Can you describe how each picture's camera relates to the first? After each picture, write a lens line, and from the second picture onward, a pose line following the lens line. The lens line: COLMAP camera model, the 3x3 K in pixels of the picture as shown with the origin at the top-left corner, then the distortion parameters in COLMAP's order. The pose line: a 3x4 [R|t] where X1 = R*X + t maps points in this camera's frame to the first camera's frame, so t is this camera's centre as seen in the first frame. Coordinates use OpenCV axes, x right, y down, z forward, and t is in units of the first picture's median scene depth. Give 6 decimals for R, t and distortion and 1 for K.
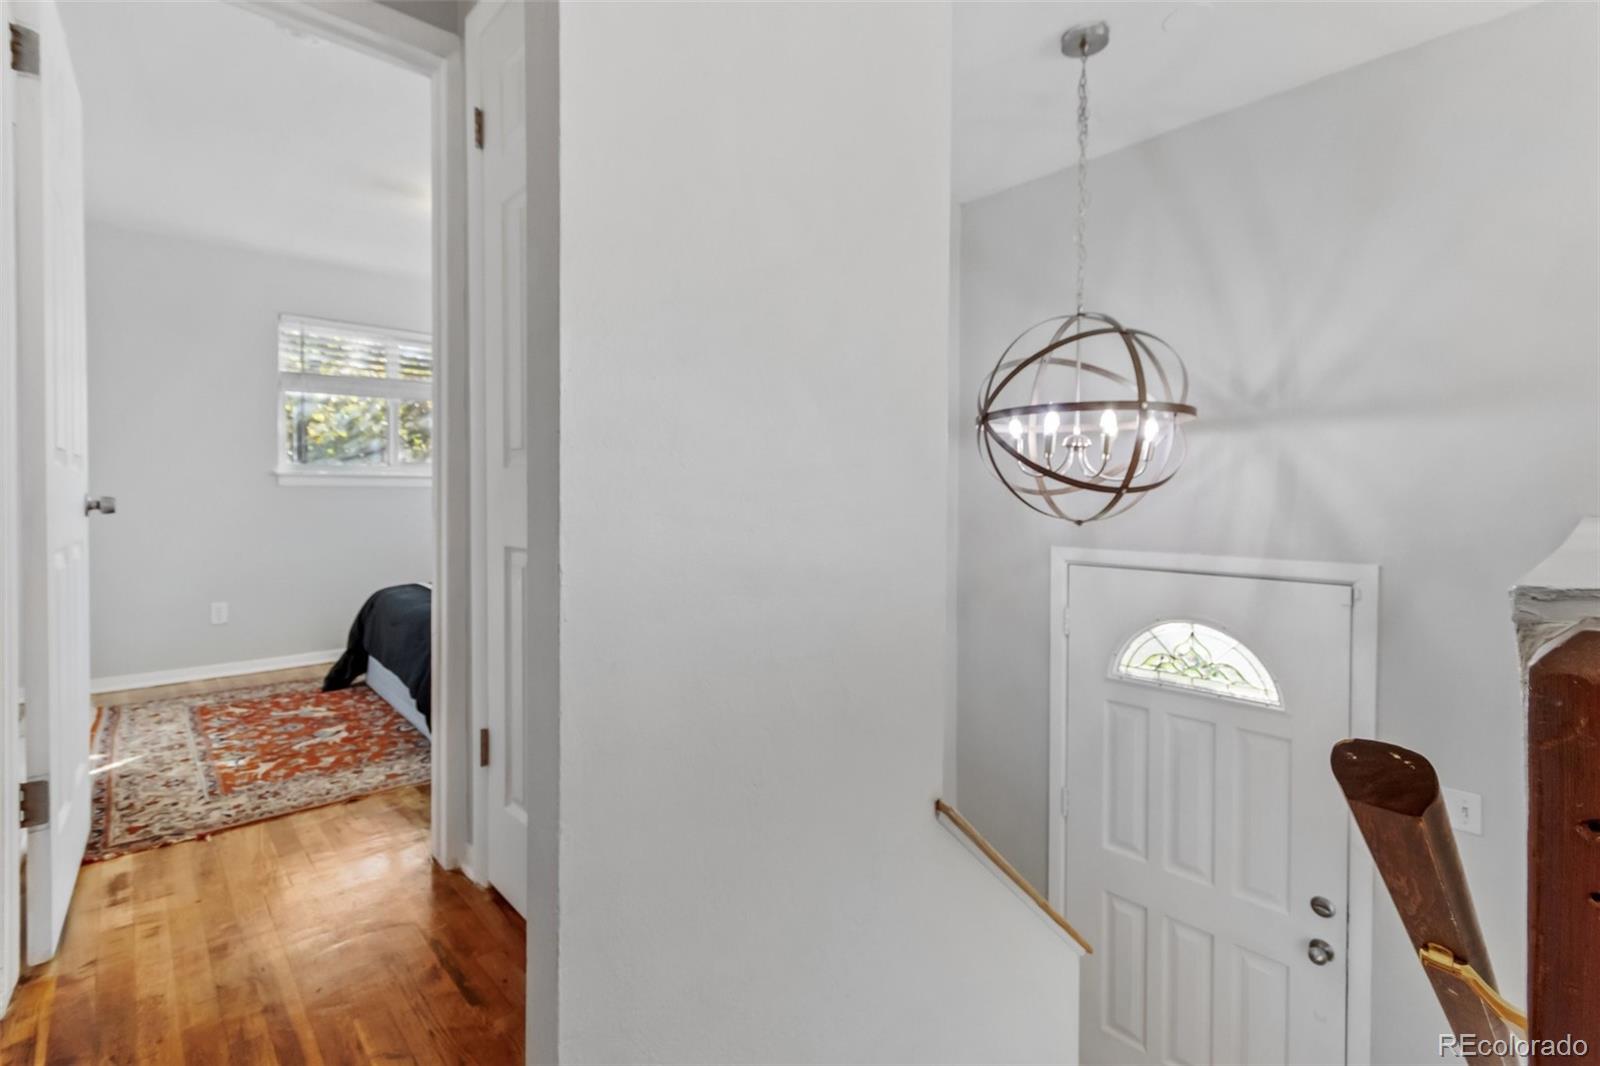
lens RADIAL K [[712.6, 0, 796.9], [0, 712.6, 500.3], [0, 0, 1]] dist [0.002950, 0.000598]
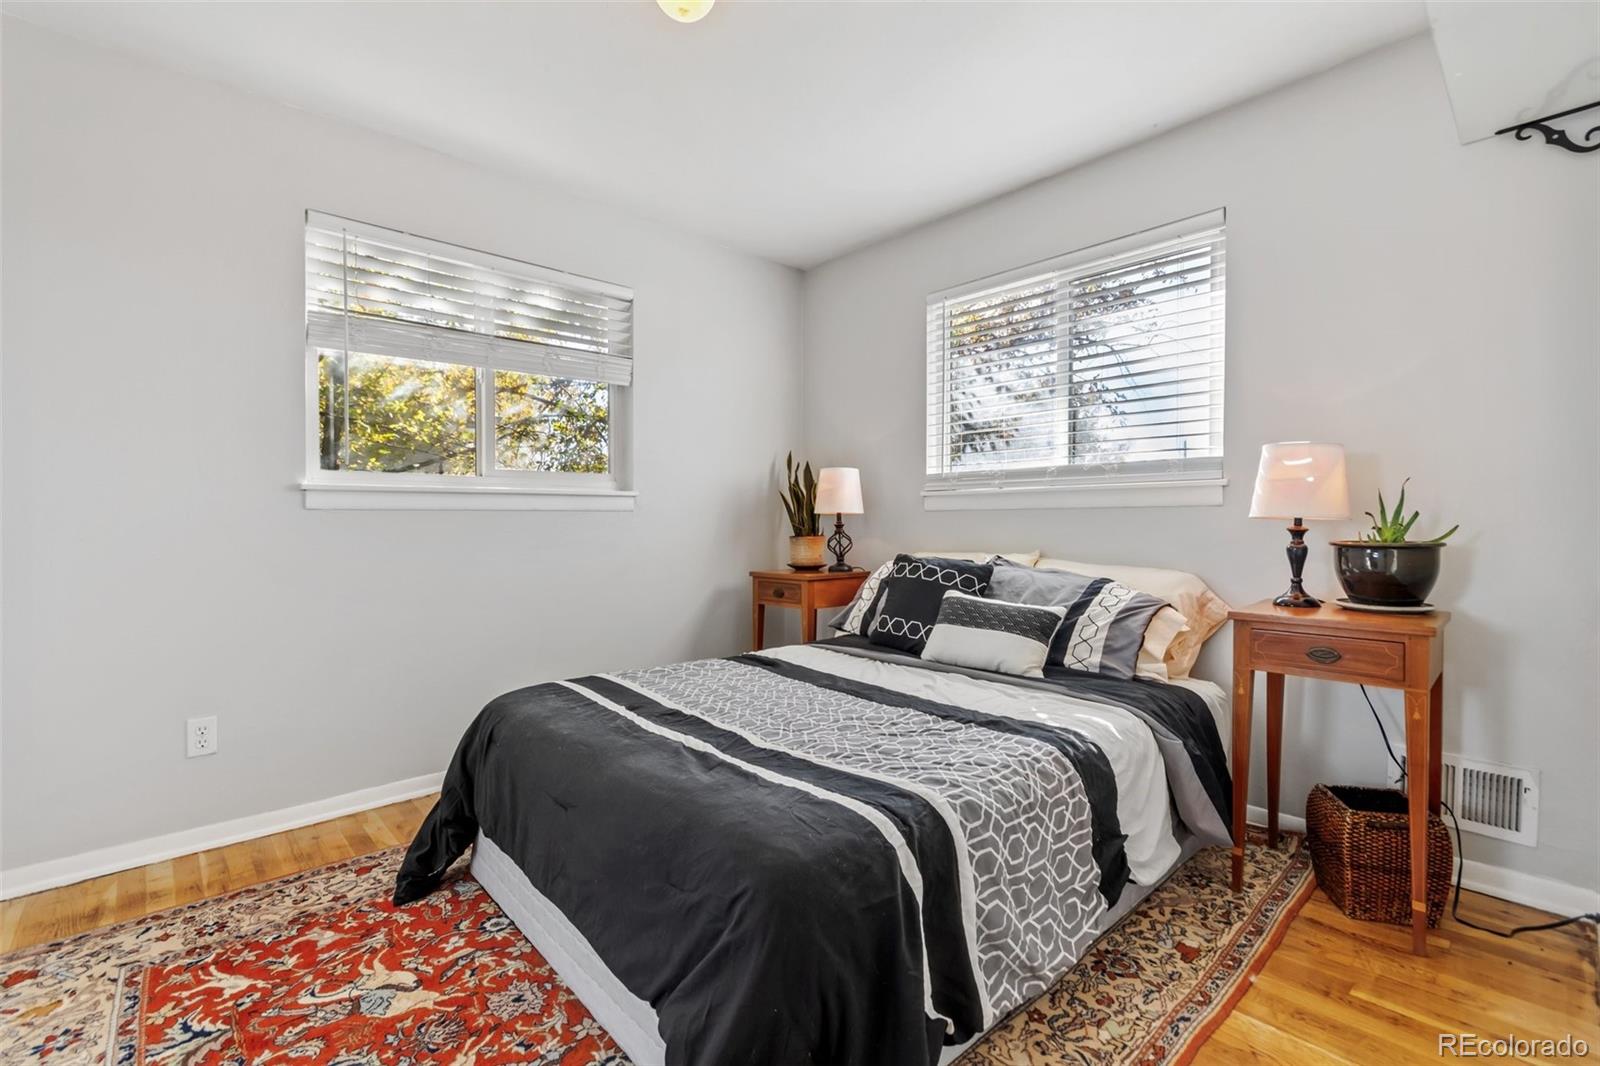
lens RADIAL K [[712.6, 0, 800.7], [0, 712.6, 532.3], [0, 0, 1]] dist [0.002950, 0.000598]
pose [[0.999942, 0.005190, -0.009444, -0.341368], [-0.005085, 0.999925, 0.011125, -0.009704], [0.009501, -0.011076, 0.999894, 0.453676]]
